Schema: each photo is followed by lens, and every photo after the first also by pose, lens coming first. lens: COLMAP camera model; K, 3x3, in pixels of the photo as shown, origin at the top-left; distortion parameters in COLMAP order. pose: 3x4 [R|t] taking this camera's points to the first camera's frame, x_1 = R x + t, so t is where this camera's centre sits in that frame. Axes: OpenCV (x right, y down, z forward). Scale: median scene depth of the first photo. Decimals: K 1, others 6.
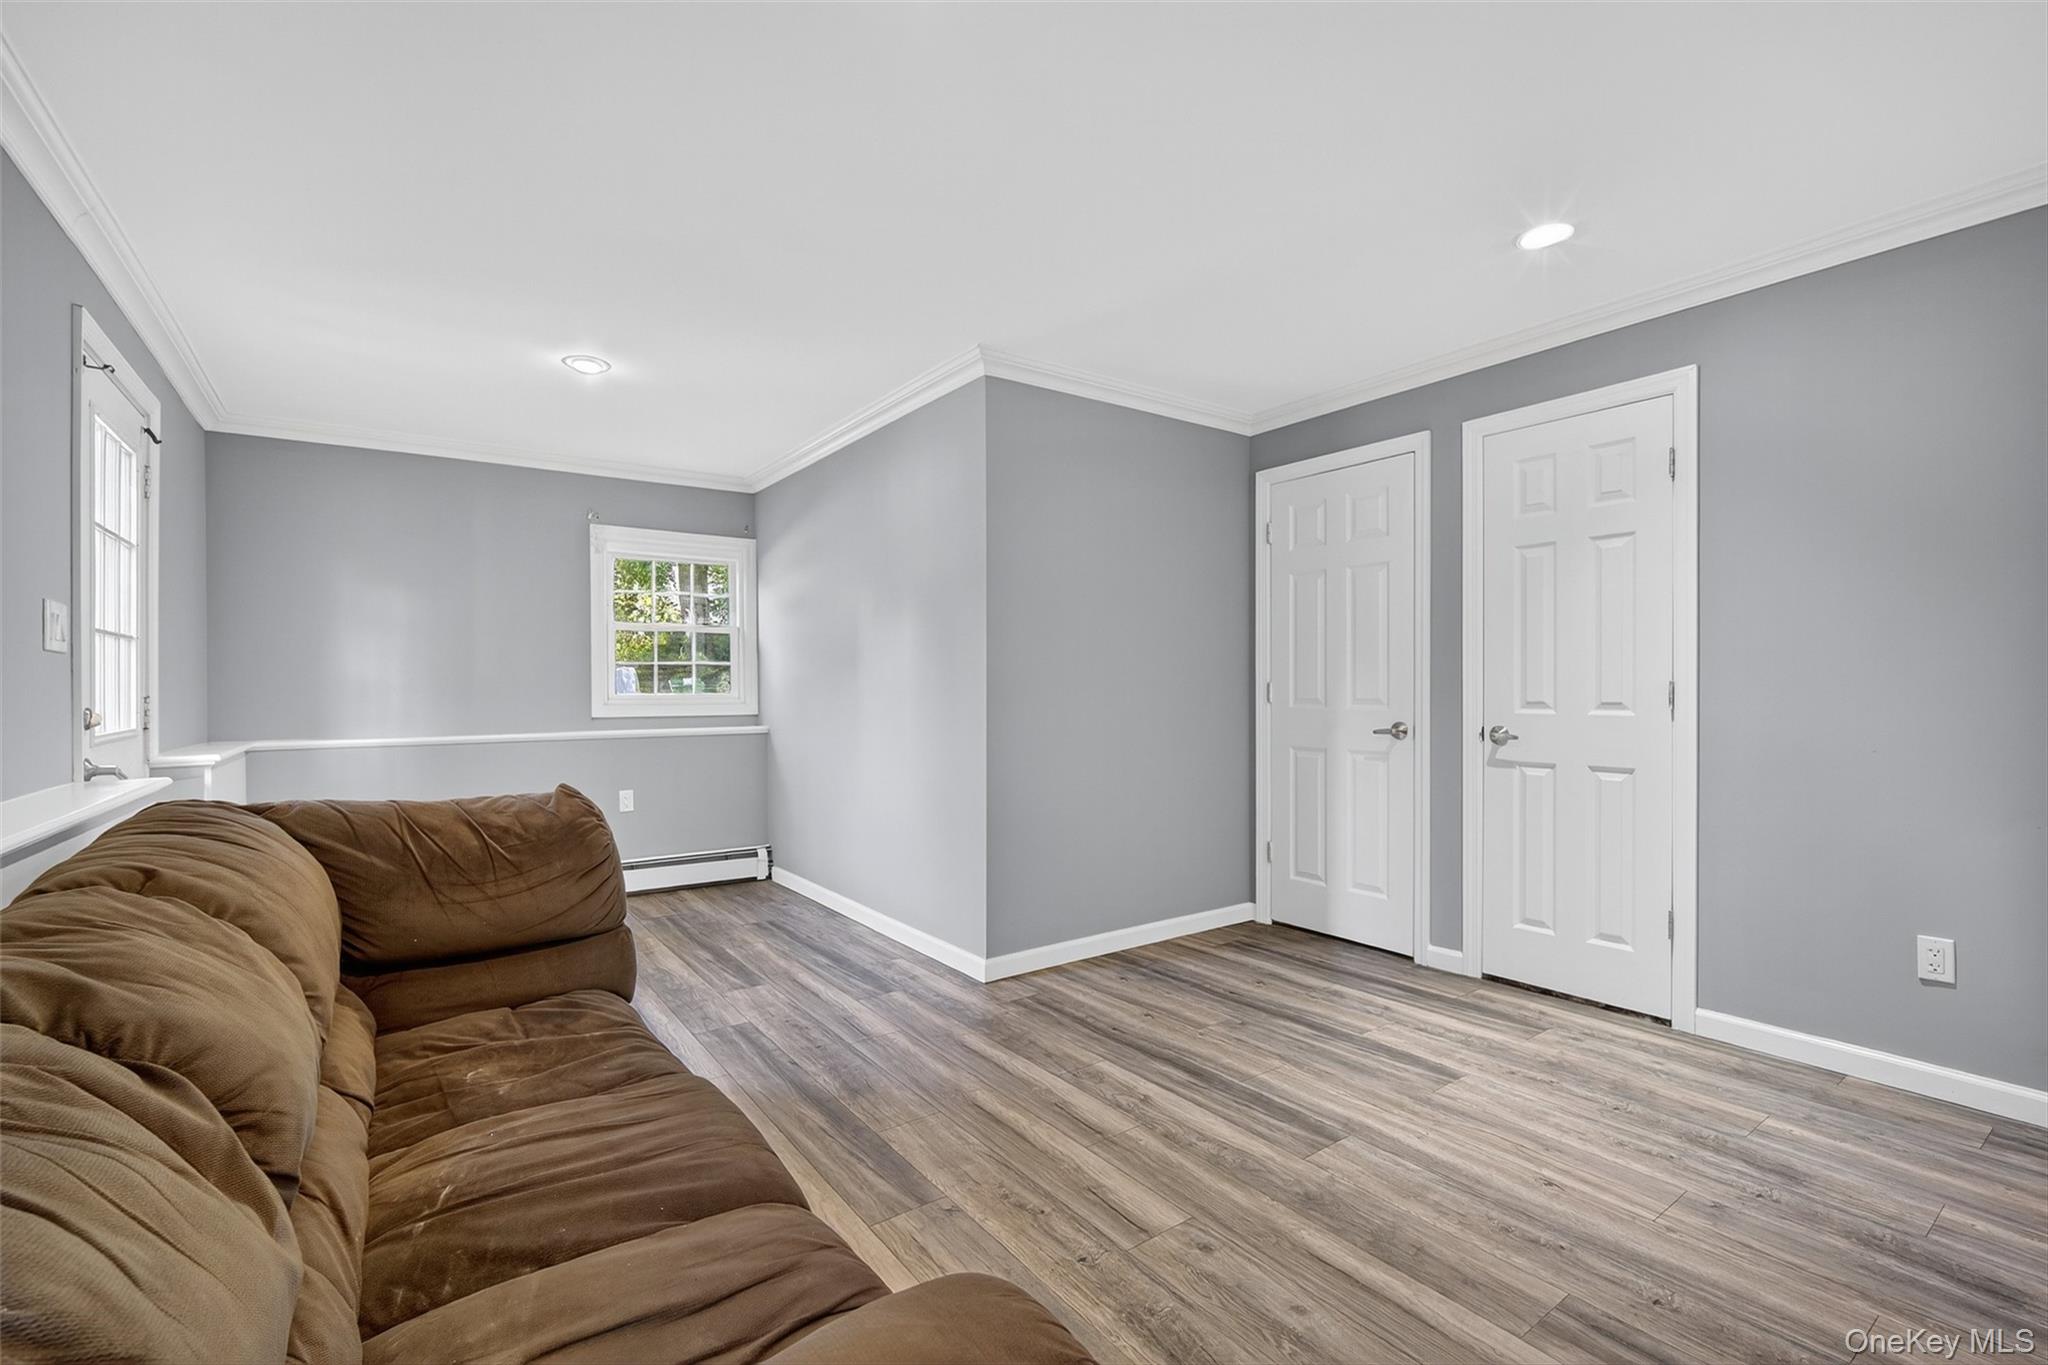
lens RADIAL K [[890.1, 0, 1016.7], [0, 890.1, 692.6], [0, 0, 1]] dist [-0.009805, 0.000919]
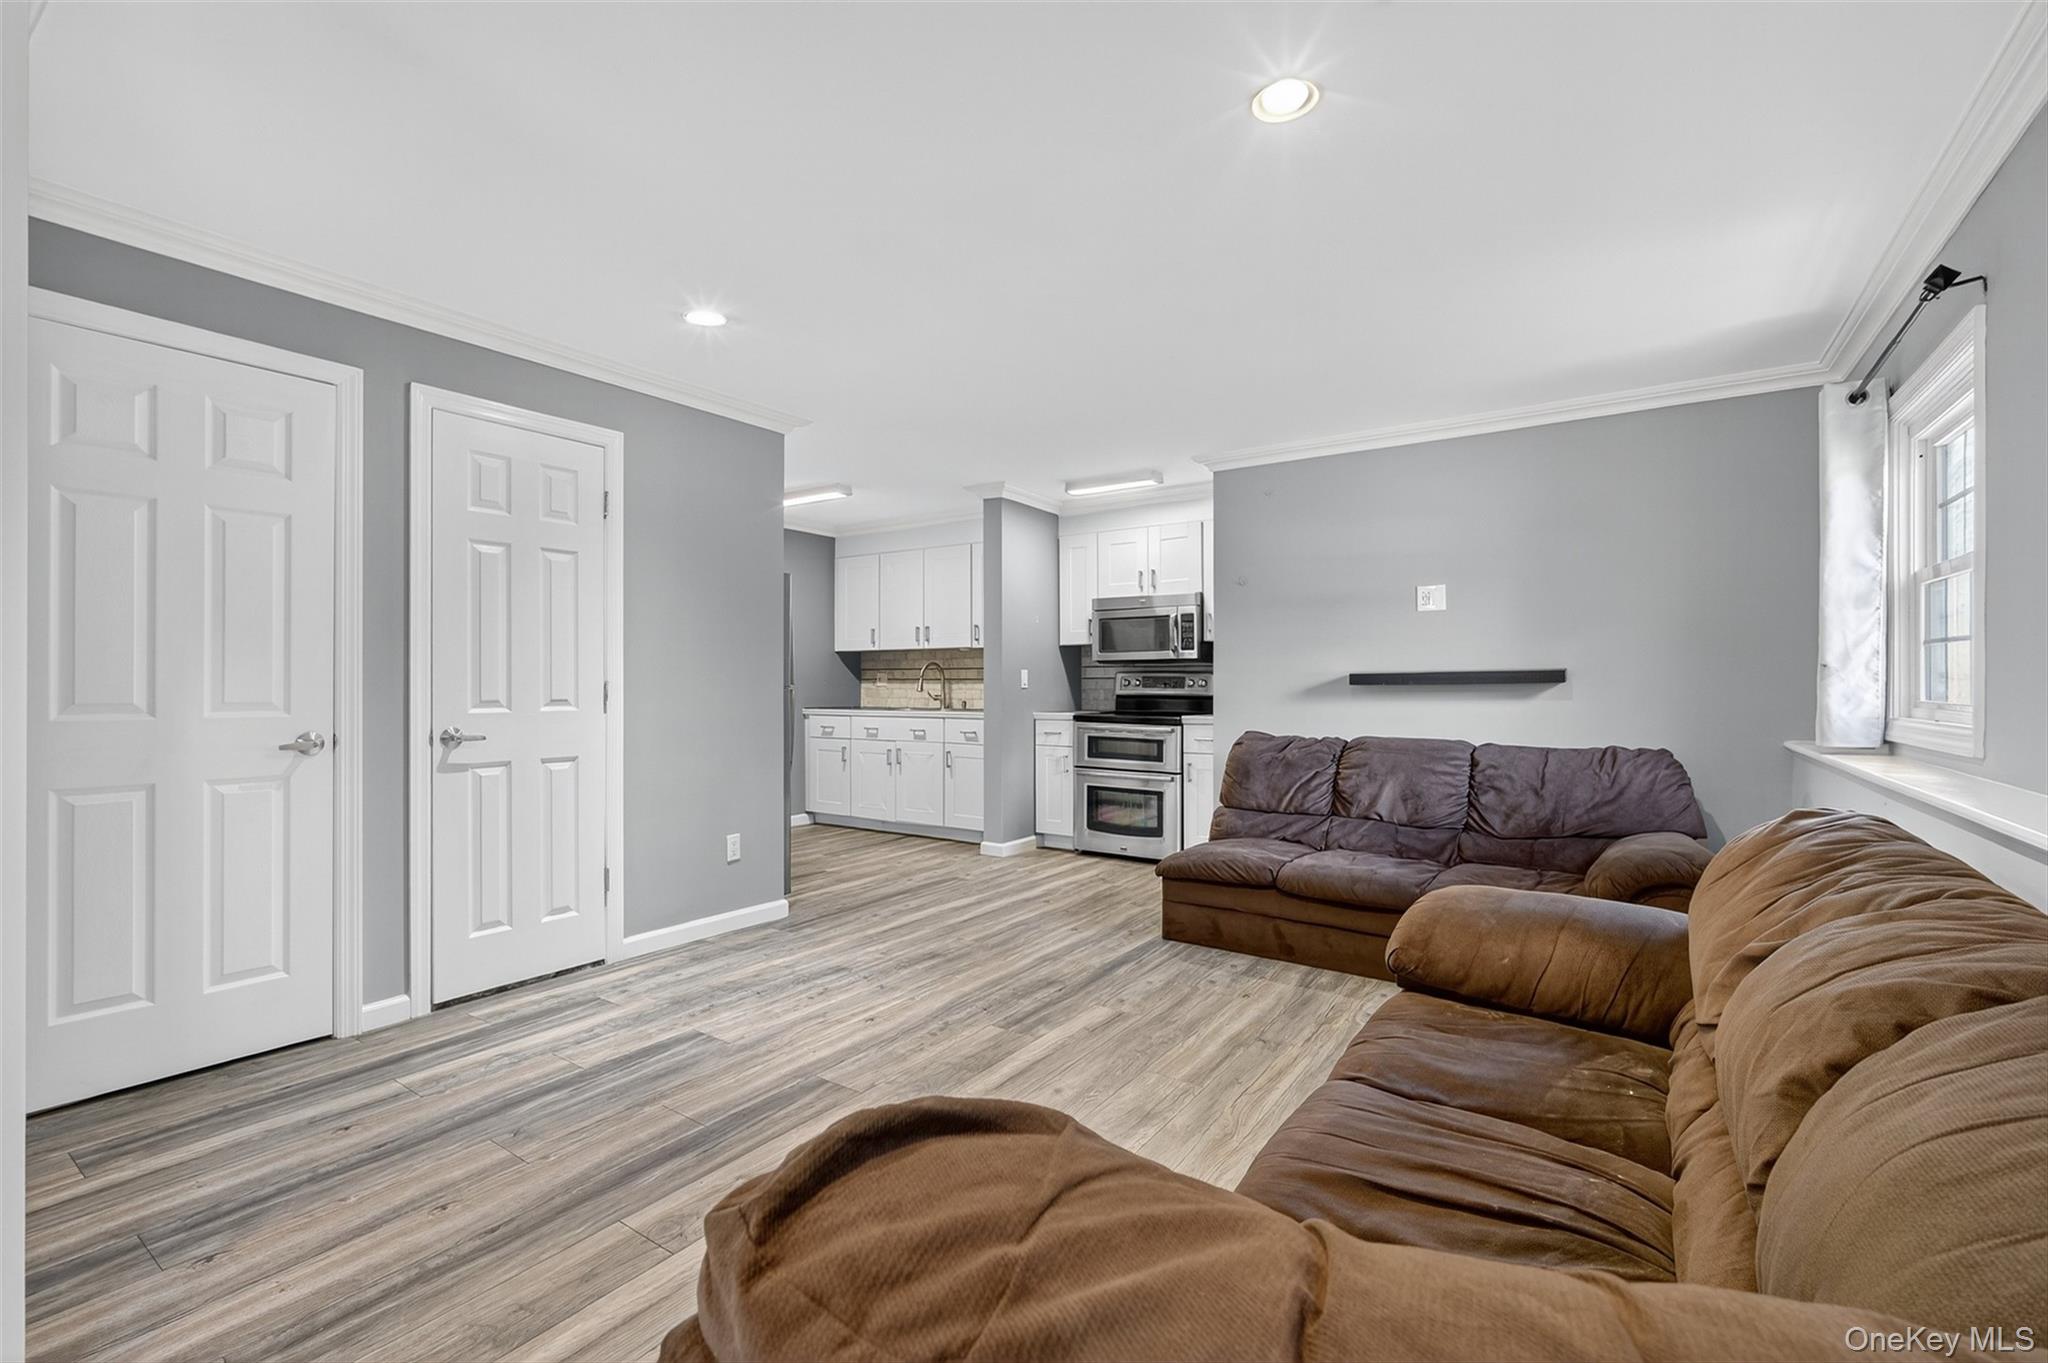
lens RADIAL K [[890.1, 0, 1025.8], [0, 890.1, 682.1], [0, 0, 1]] dist [-0.009805, 0.000919]
pose [[-0.342164, 0.006392, 0.939619, -0.600168], [0.008341, 0.999958, -0.003766, -0.001990], [-0.939603, 0.006549, -0.342203, 0.852094]]
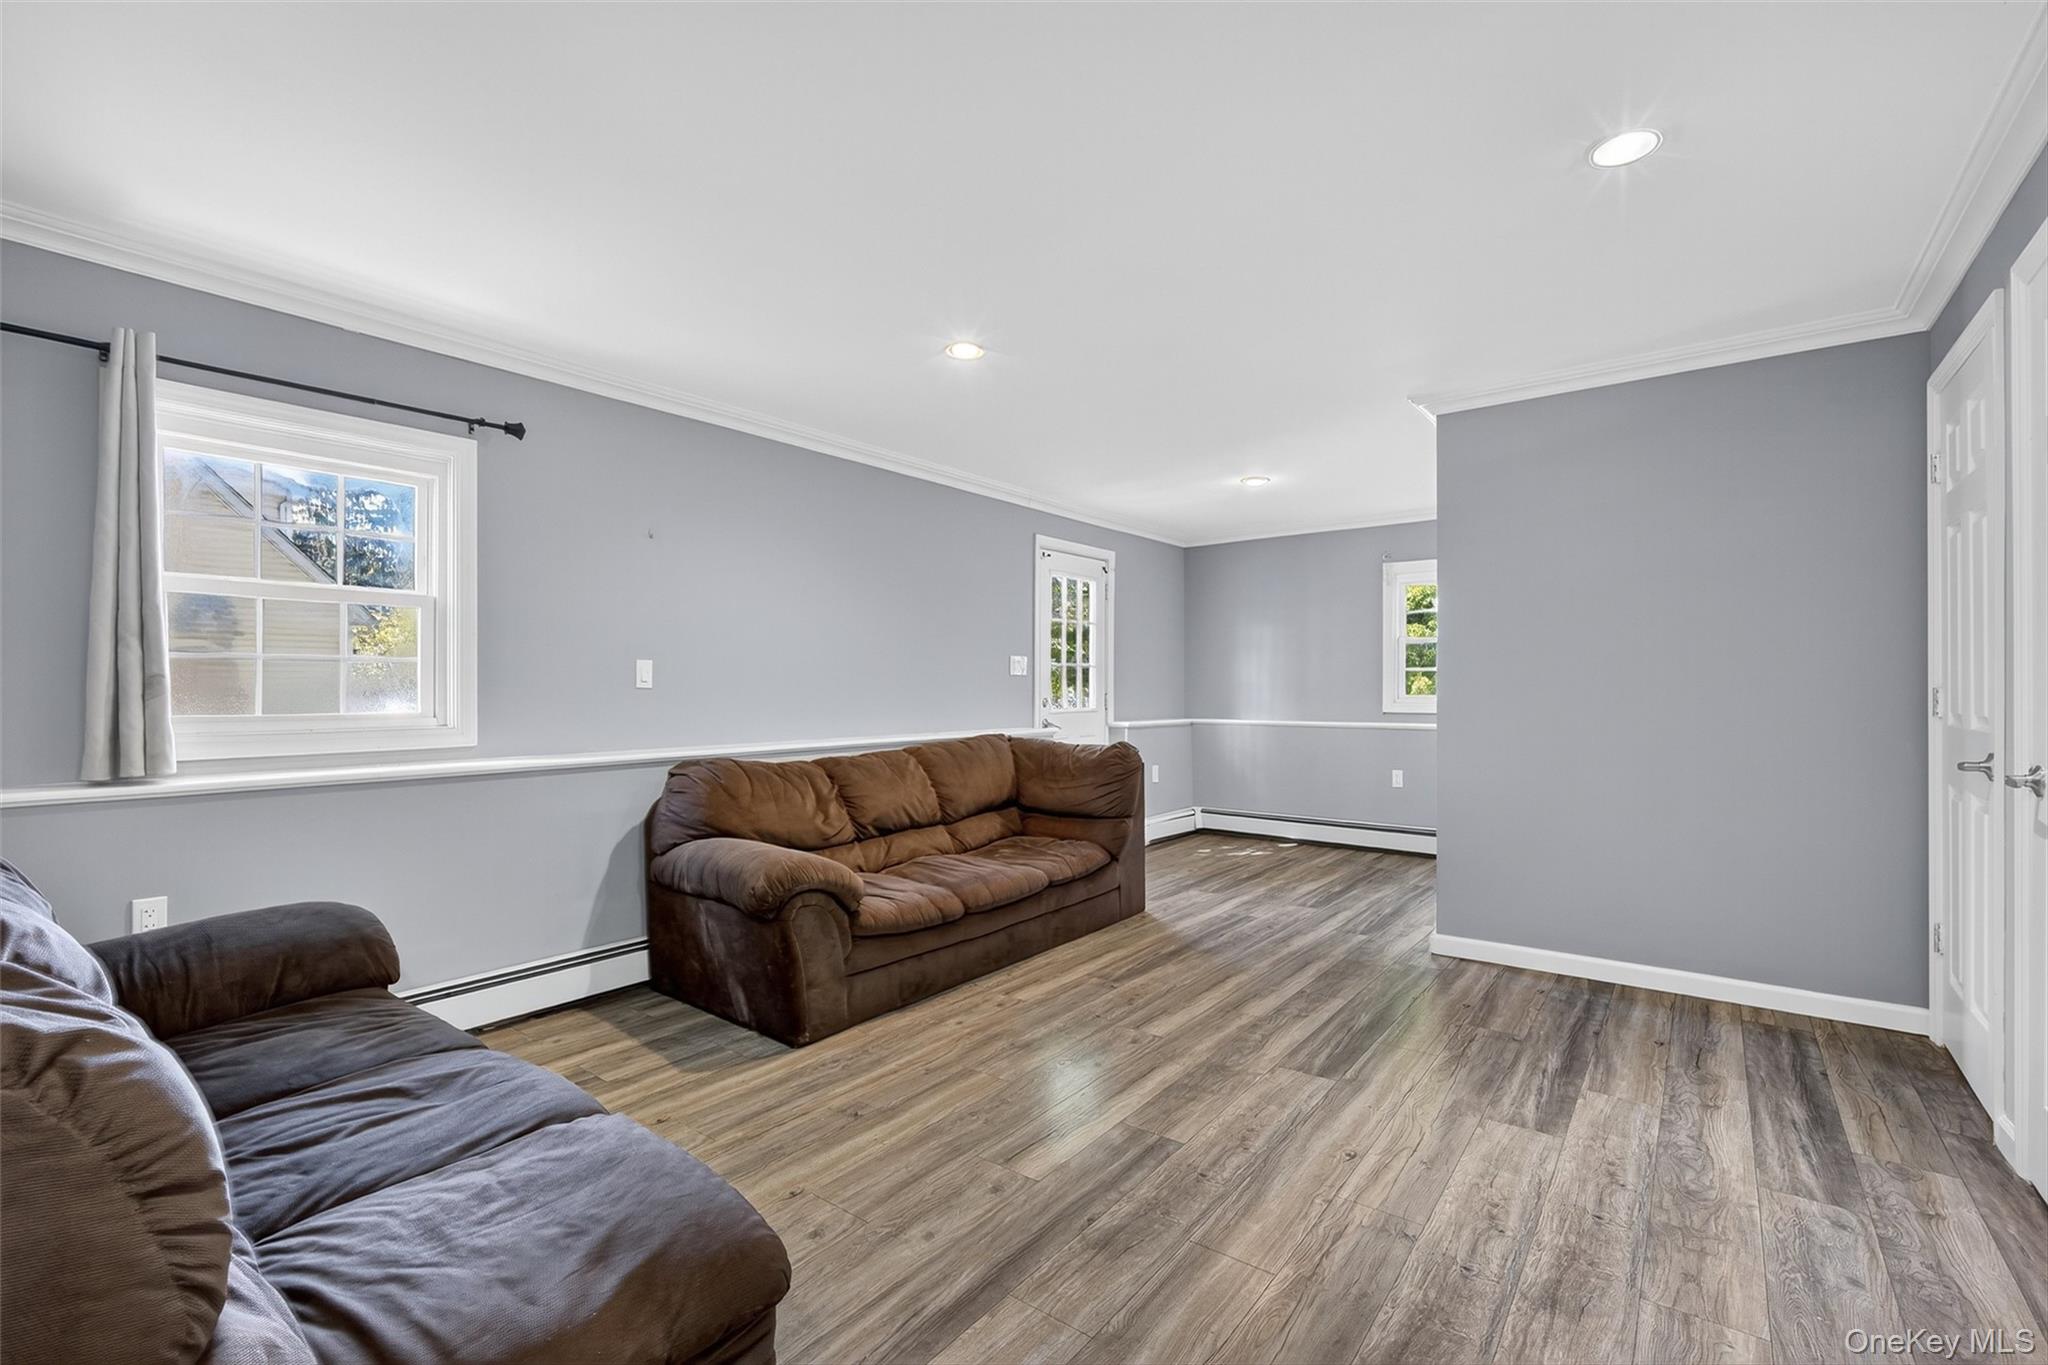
lens RADIAL K [[890.1, 0, 1026.6], [0, 890.1, 688.7], [0, 0, 1]] dist [-0.009805, 0.000919]
pose [[0.293840, 0.006011, -0.955836, 1.027373], [-0.006850, 0.999968, 0.004183, -0.013507], [0.955830, 0.005319, 0.293872, 0.199716]]
